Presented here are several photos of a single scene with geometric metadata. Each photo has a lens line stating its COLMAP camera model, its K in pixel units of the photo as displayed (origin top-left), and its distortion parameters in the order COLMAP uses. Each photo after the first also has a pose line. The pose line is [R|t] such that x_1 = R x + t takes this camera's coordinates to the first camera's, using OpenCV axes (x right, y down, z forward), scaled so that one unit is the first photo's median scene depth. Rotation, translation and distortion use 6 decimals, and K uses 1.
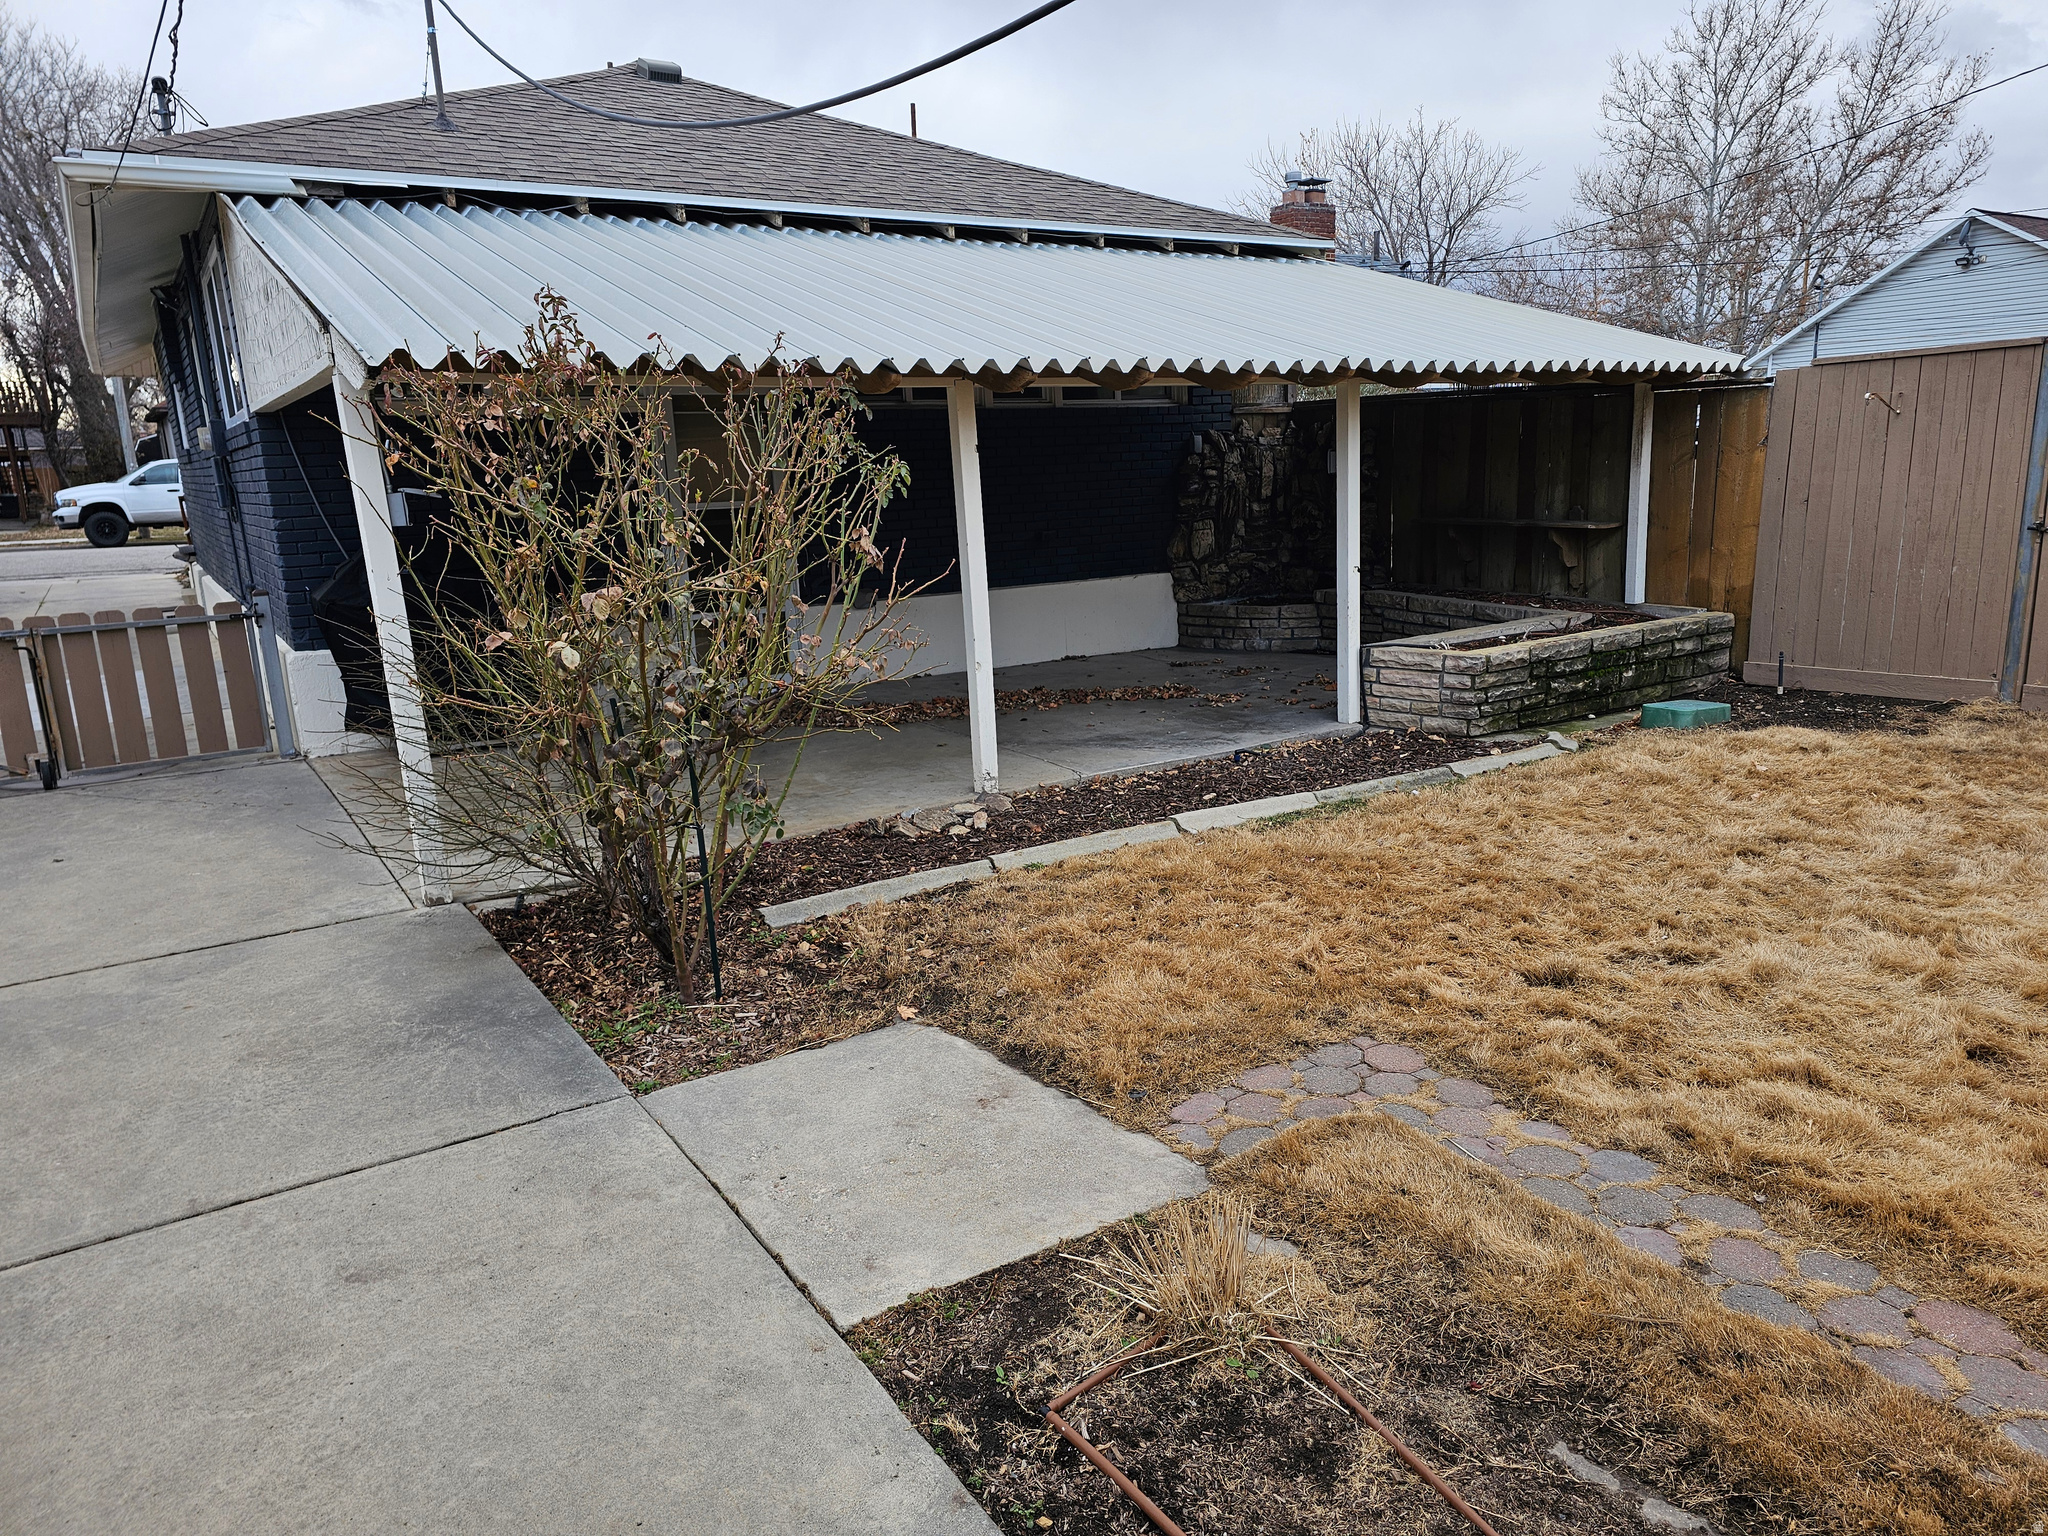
lens RADIAL K [[1366.1, 0, 1035.5], [0, 1366.1, 774.6], [0, 0, 1]] dist [0.024049, -0.002311]
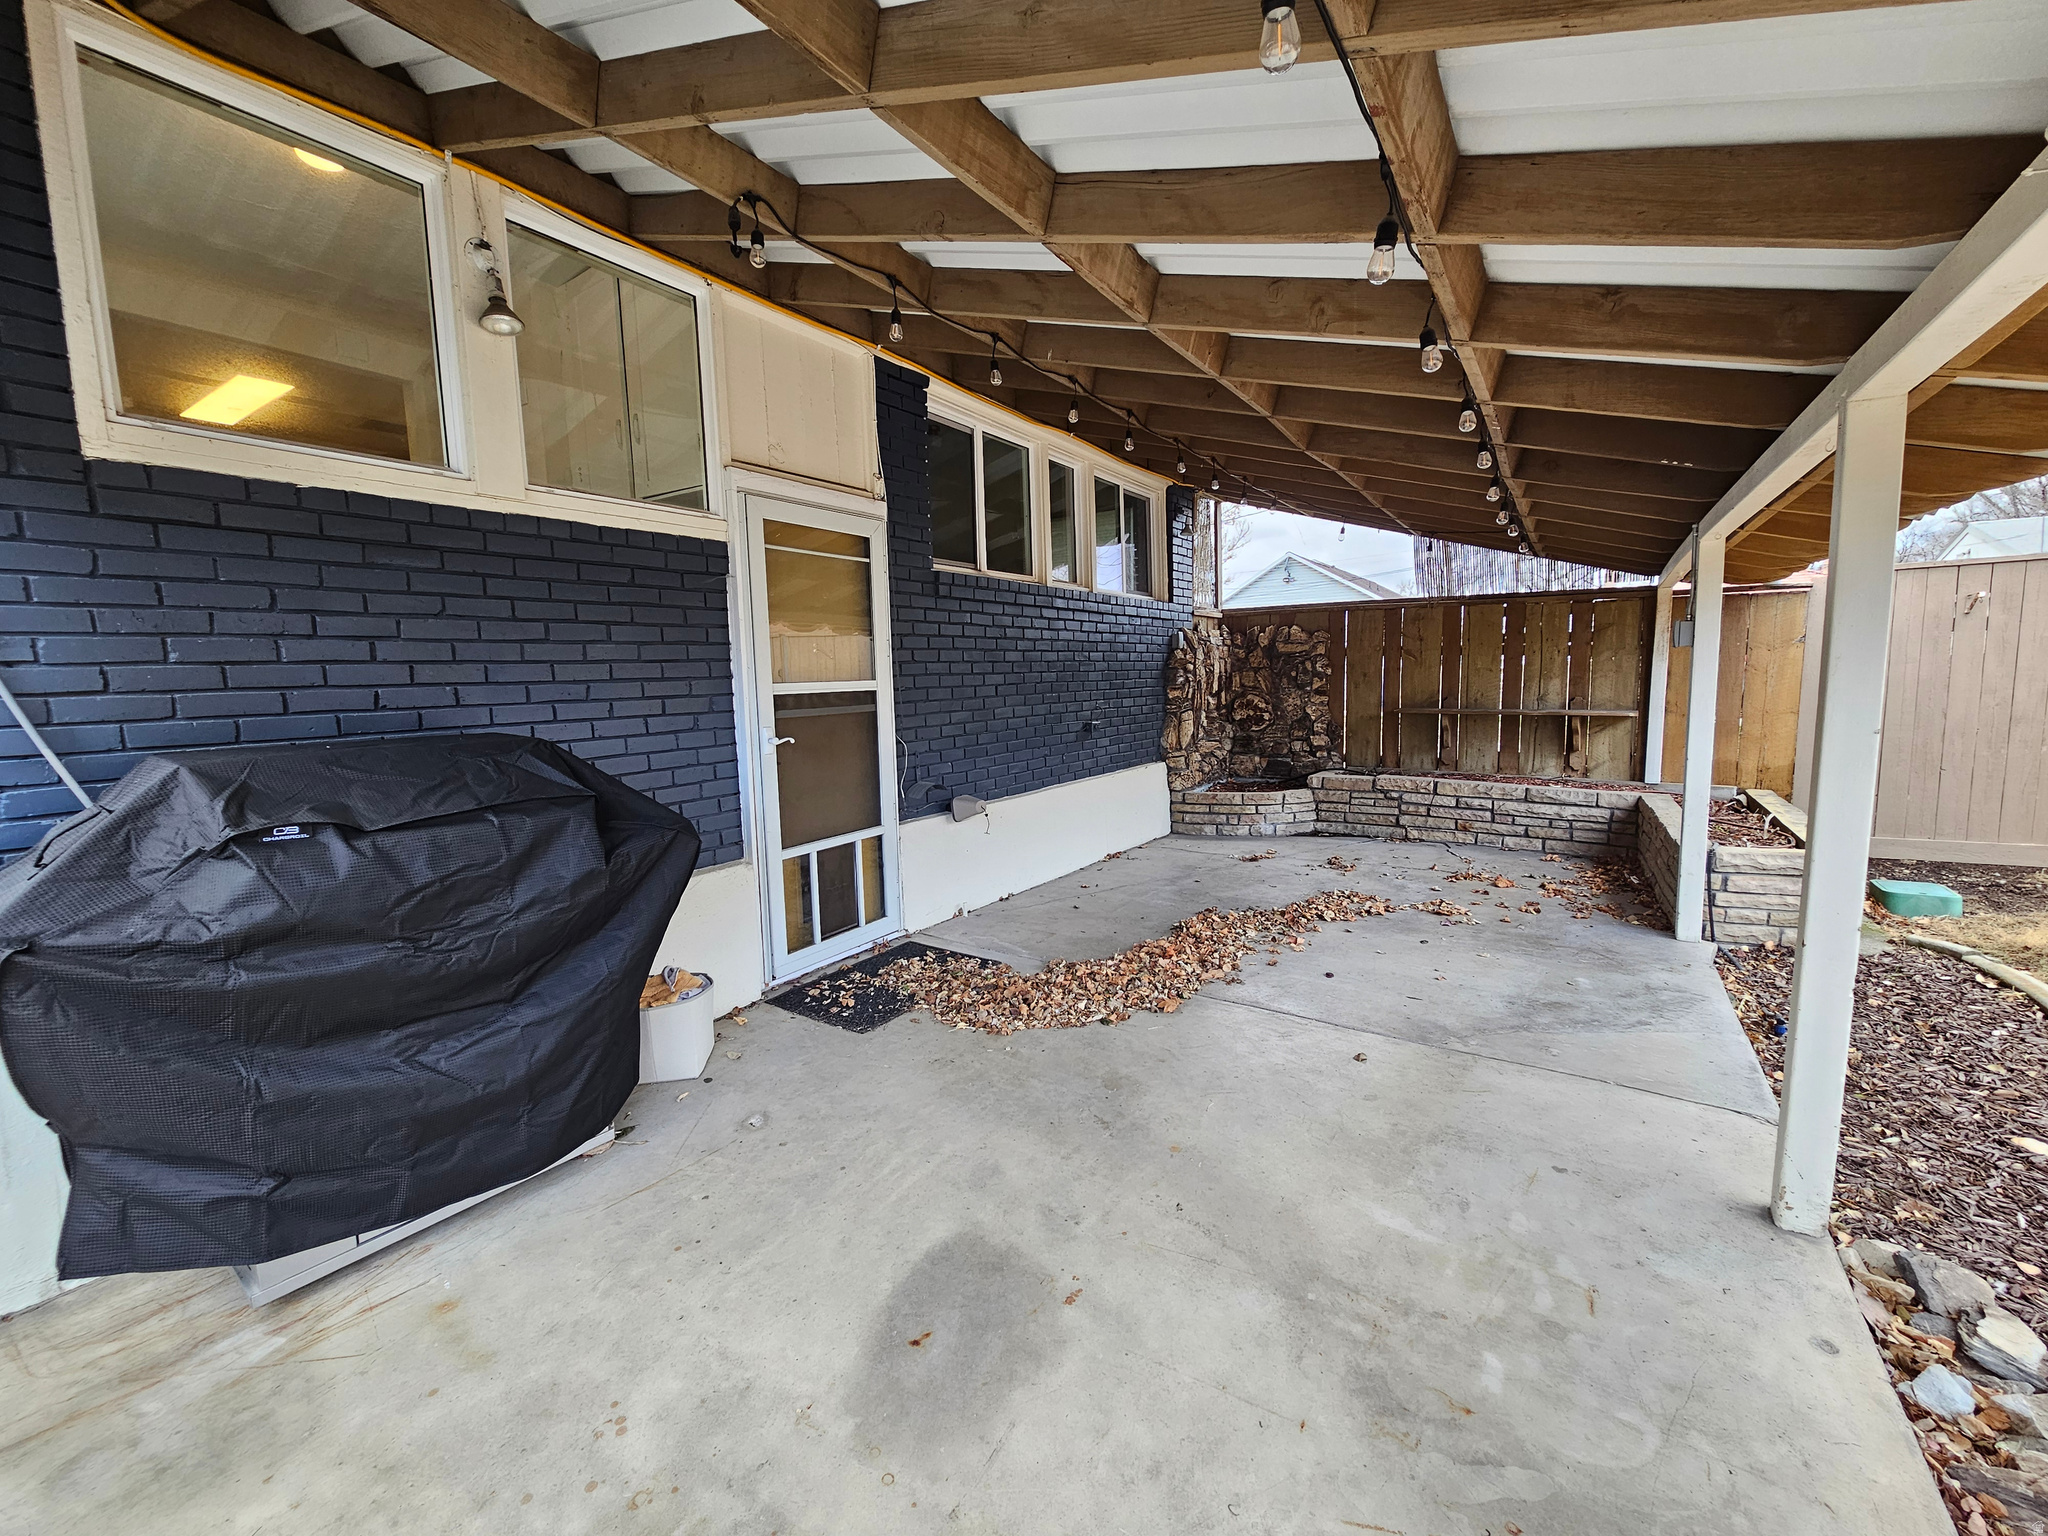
lens RADIAL K [[841.8, 0, 1033.6], [0, 841.8, 770.3], [0, 0, 1]] dist [0.000479, -0.000477]
pose [[0.920041, -0.028571, 0.390779, -0.238559], [0.077715, 0.990830, -0.110527, -0.081589], [-0.384037, 0.132059, 0.913825, 0.474843]]
